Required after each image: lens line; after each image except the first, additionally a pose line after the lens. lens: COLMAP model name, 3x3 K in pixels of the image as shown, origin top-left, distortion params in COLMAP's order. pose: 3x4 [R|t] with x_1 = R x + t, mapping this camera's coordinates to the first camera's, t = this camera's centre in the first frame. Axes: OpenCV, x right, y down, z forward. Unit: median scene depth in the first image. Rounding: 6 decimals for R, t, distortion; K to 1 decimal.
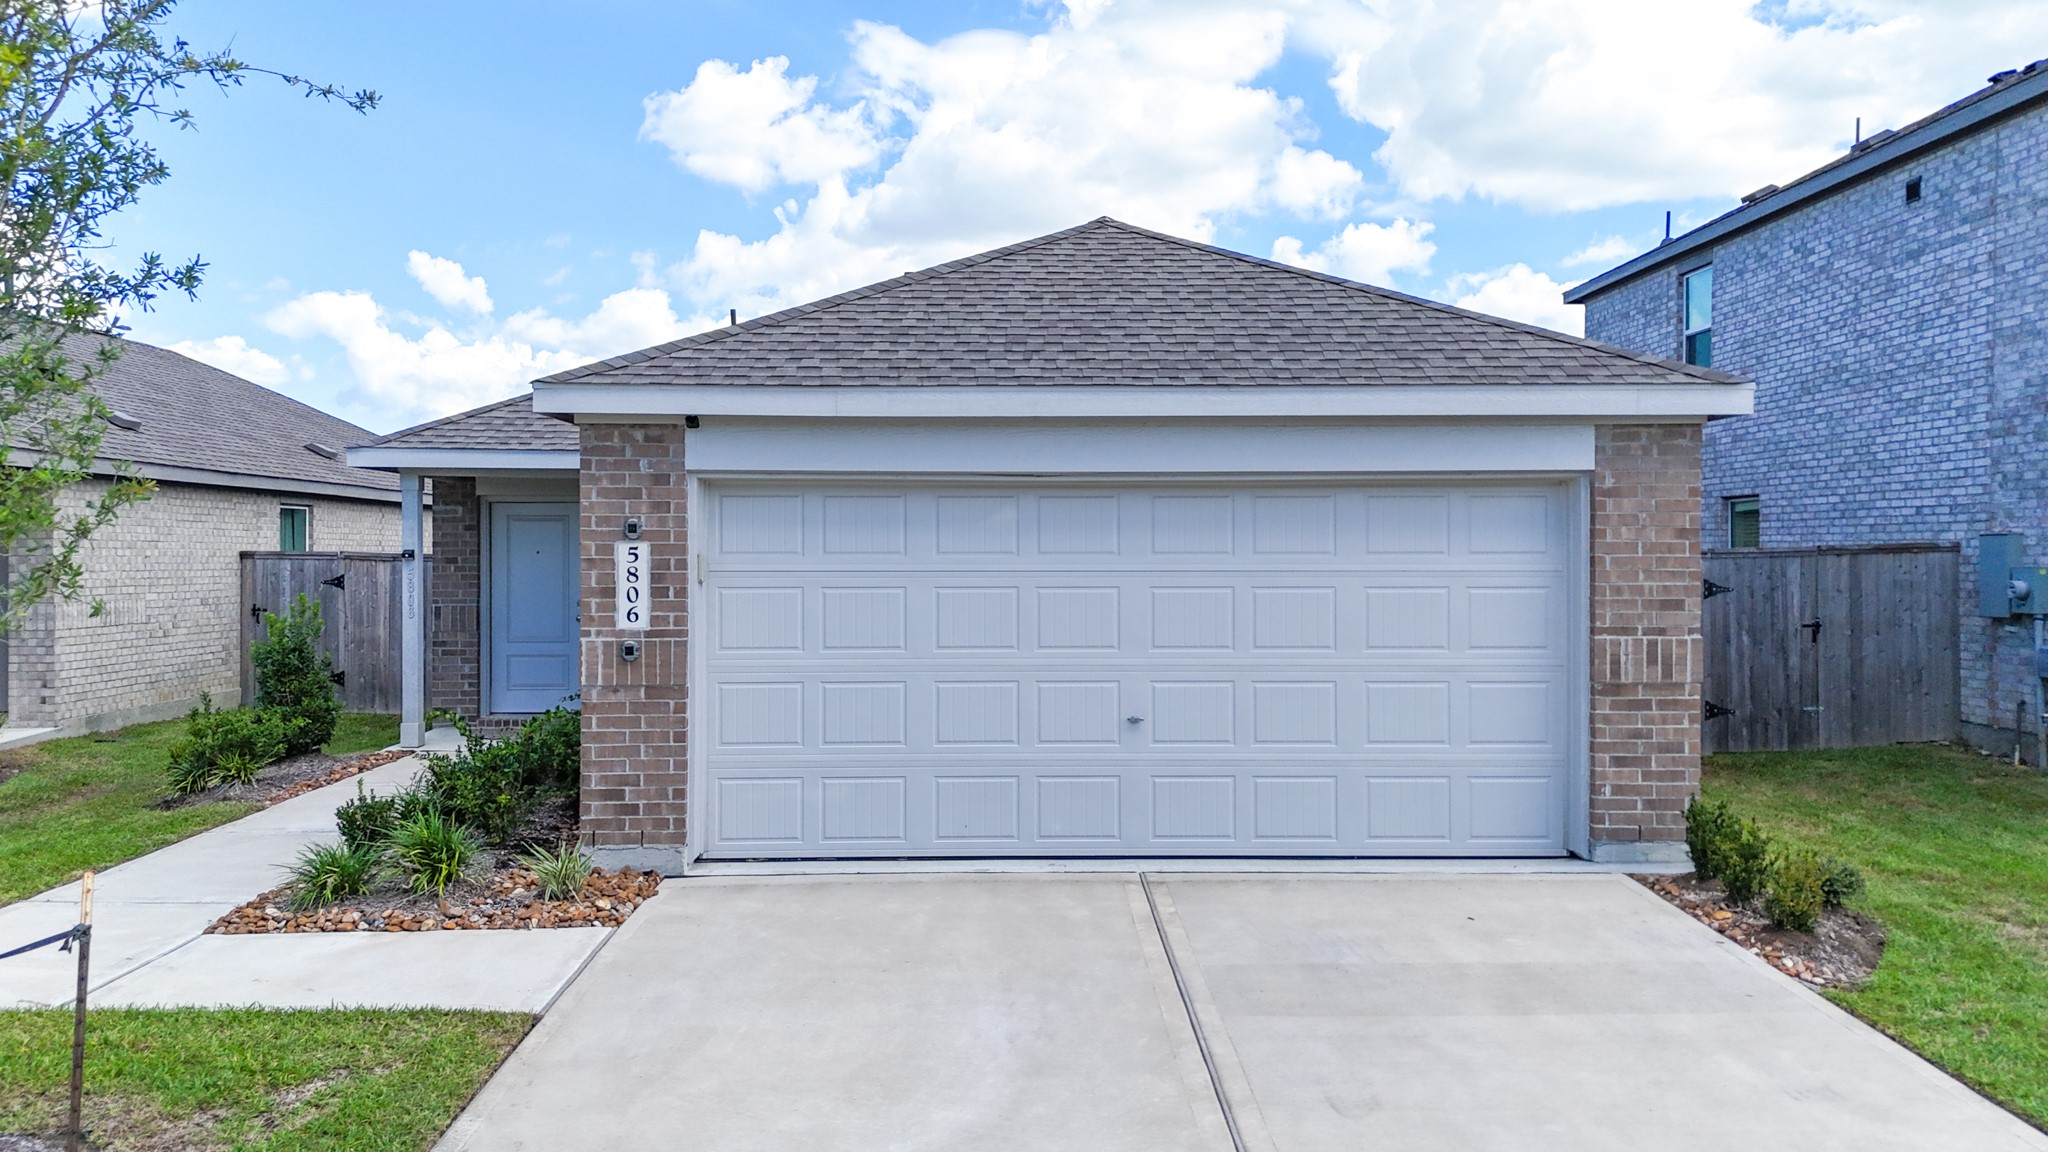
lens RADIAL K [[1551.3, 0, 1018.7], [0, 1551.3, 575.5], [0, 0, 1]] dist [0.046482, -0.007983]
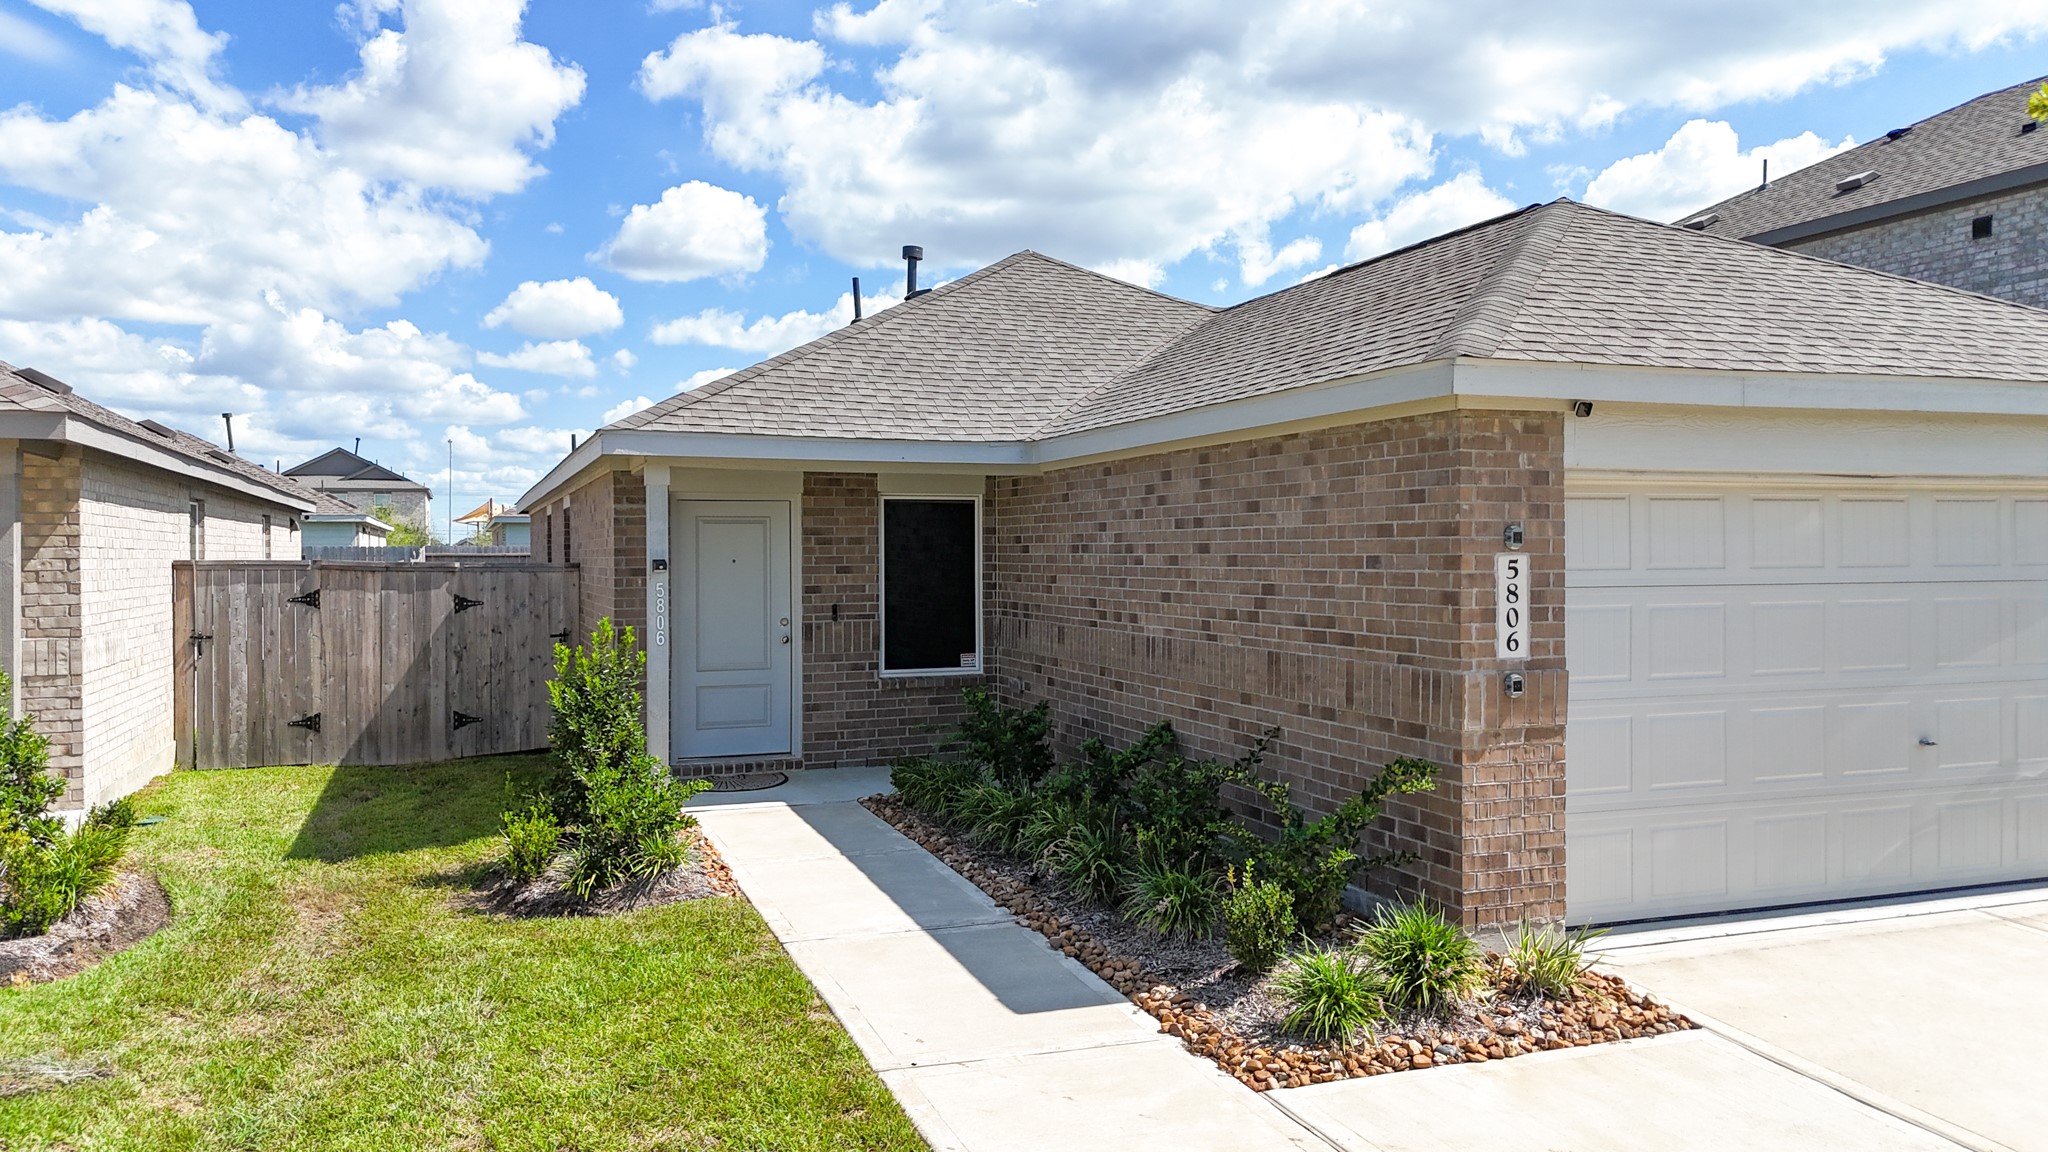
lens RADIAL K [[1551.3, 0, 1019.5], [0, 1551.3, 577.0], [0, 0, 1]] dist [0.046482, -0.007983]
pose [[0.942265, -0.009661, 0.334728, -0.751124], [0.008815, 0.999953, 0.004045, -0.014460], [-0.334751, -0.000861, 0.942306, 0.300409]]
